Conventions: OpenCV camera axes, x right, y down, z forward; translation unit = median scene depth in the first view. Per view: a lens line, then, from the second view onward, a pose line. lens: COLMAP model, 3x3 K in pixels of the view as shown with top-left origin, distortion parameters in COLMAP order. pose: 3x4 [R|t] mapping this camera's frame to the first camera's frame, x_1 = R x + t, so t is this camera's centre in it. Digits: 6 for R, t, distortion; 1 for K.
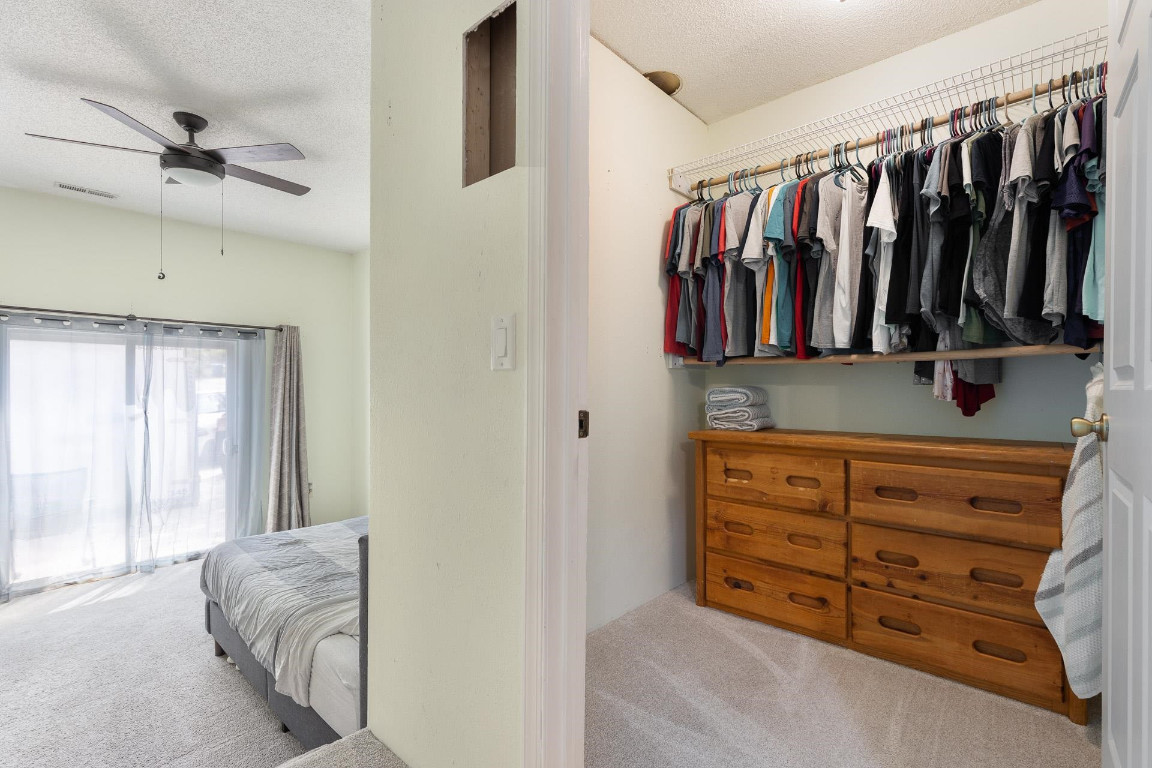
lens RADIAL K [[517.0, 0, 580.3], [0, 517.0, 386.6], [0, 0, 1]] dist [0.010370, -0.001823]
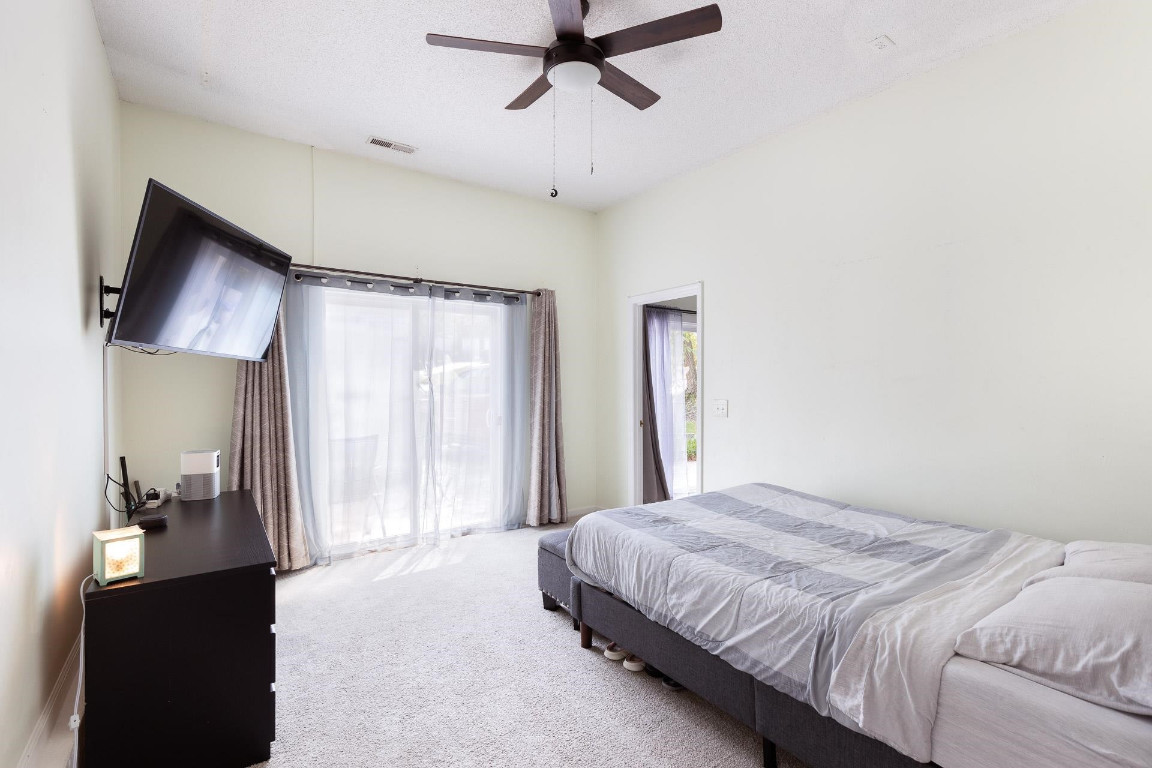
lens RADIAL K [[517.0, 0, 568.1], [0, 517.0, 384.2], [0, 0, 1]] dist [0.010370, -0.001823]
pose [[0.976057, -0.006332, -0.217423, -0.378741], [0.006919, 0.999974, 0.001937, 0.059565], [0.217405, -0.003395, 0.976076, 0.118823]]
